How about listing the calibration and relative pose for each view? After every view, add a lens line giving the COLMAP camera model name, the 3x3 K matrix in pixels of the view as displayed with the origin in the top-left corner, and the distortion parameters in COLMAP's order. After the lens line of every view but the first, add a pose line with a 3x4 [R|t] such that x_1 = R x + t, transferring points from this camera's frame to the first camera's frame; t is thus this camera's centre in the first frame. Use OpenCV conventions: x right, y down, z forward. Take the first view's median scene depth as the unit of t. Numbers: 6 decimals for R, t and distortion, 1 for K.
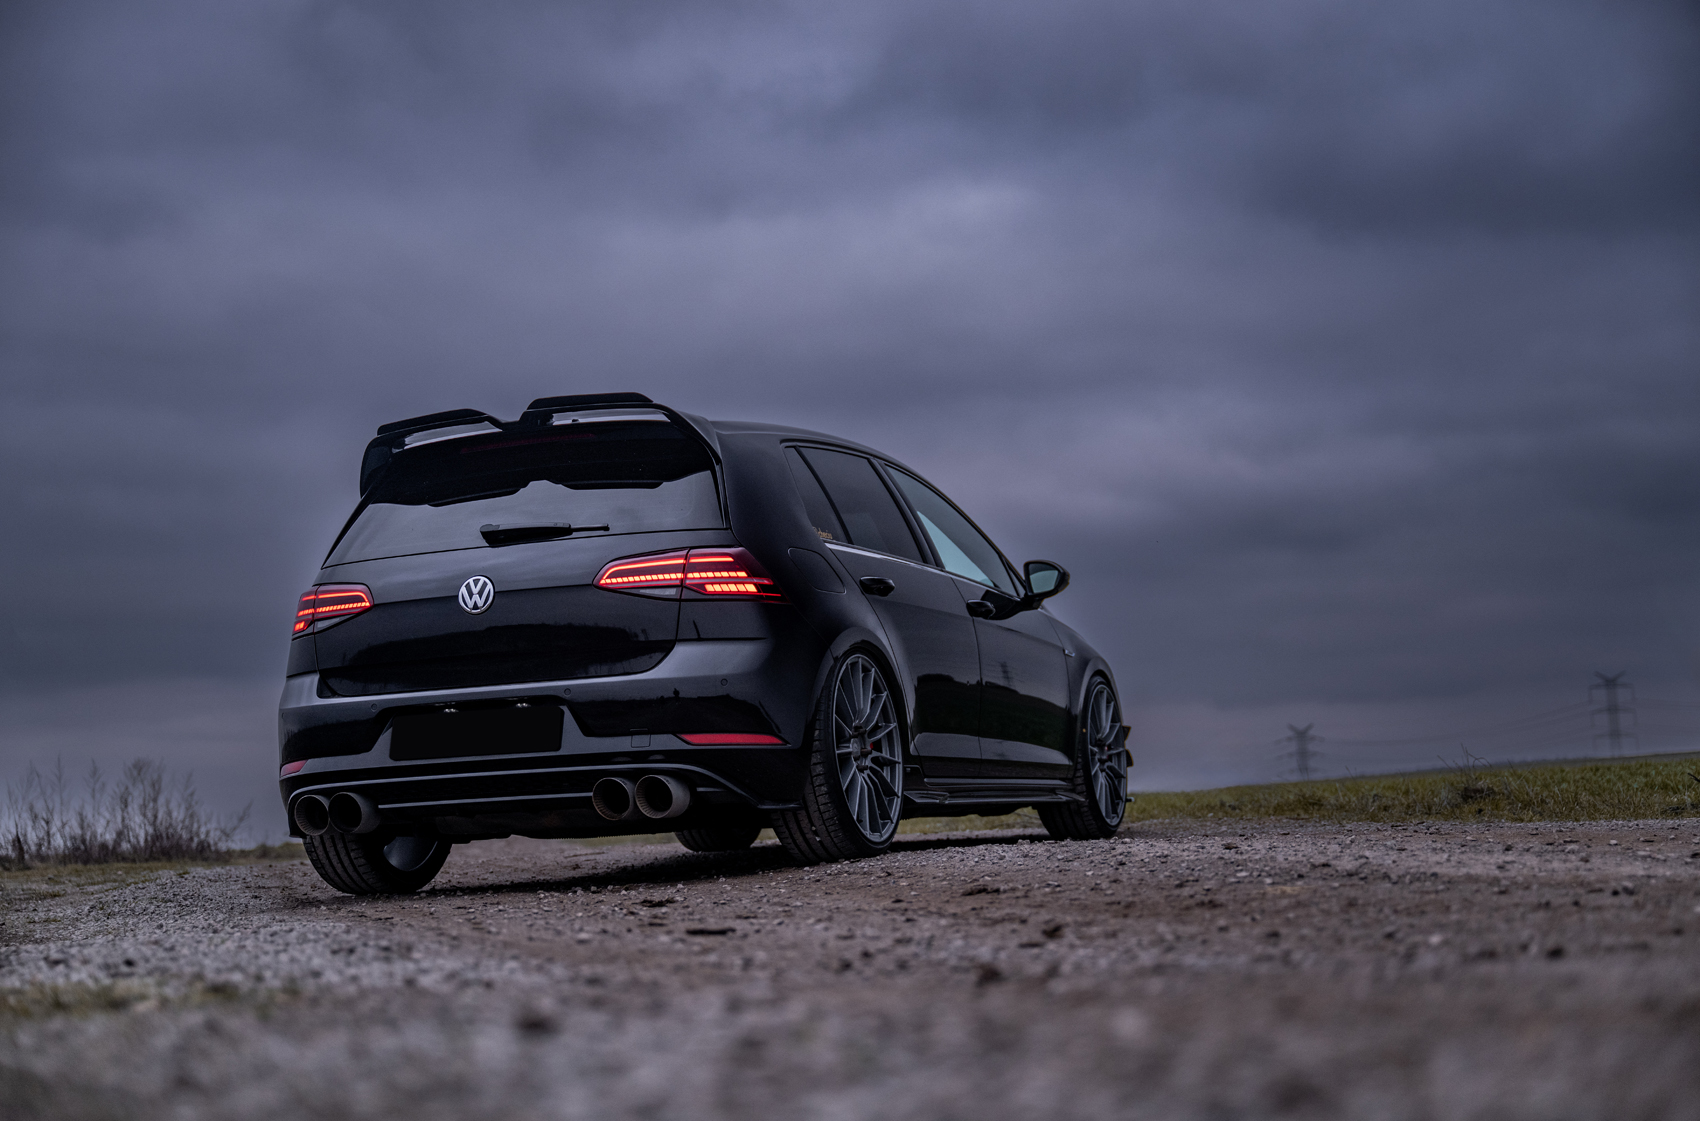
lens RADIAL K [[2325.7, 0, 844.5], [0, 2325.7, 556.0], [0, 0, 1]] dist [-0.033056, 0.000000]
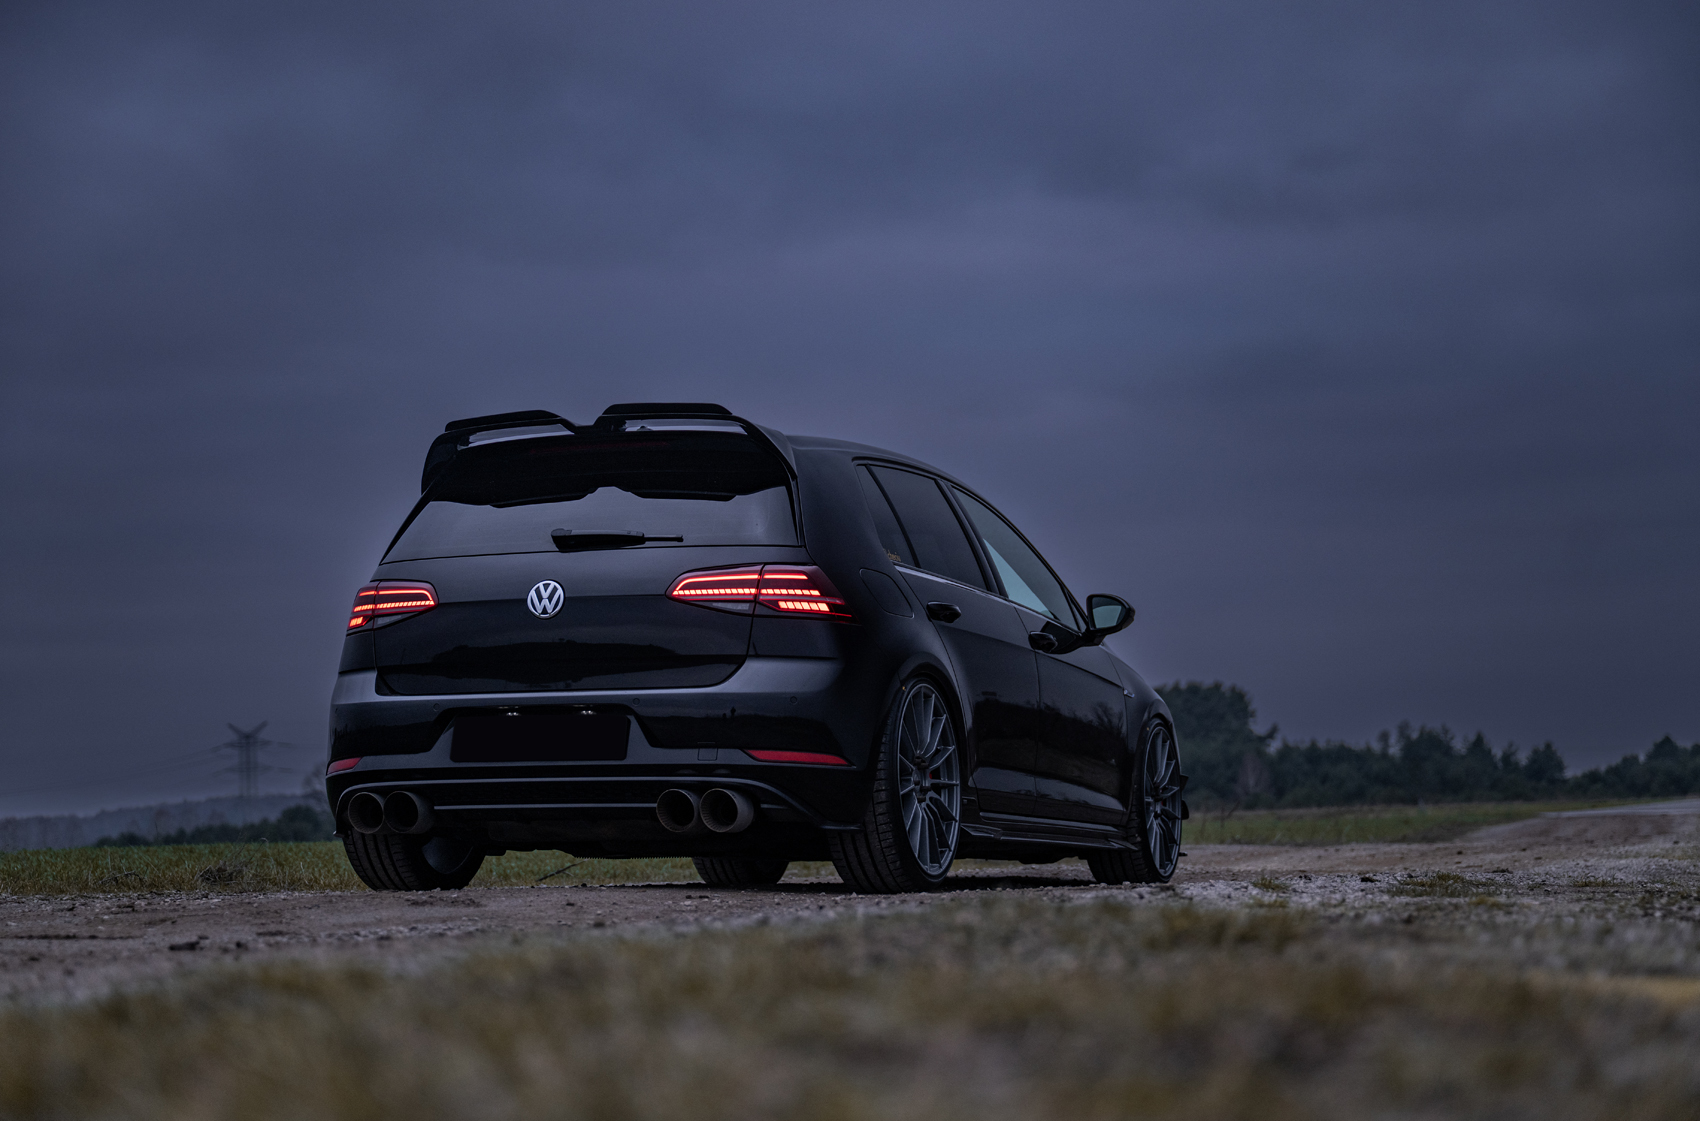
lens RADIAL K [[2833.9, 0, 843.7], [0, 2833.9, 561.1], [0, 0, 1]] dist [-0.028432, 0.000000]
pose [[0.998598, 0.052753, 0.004331, -0.036205], [-0.052730, 0.998595, -0.005170, -0.000047], [-0.004598, 0.004934, 0.999977, -0.203063]]
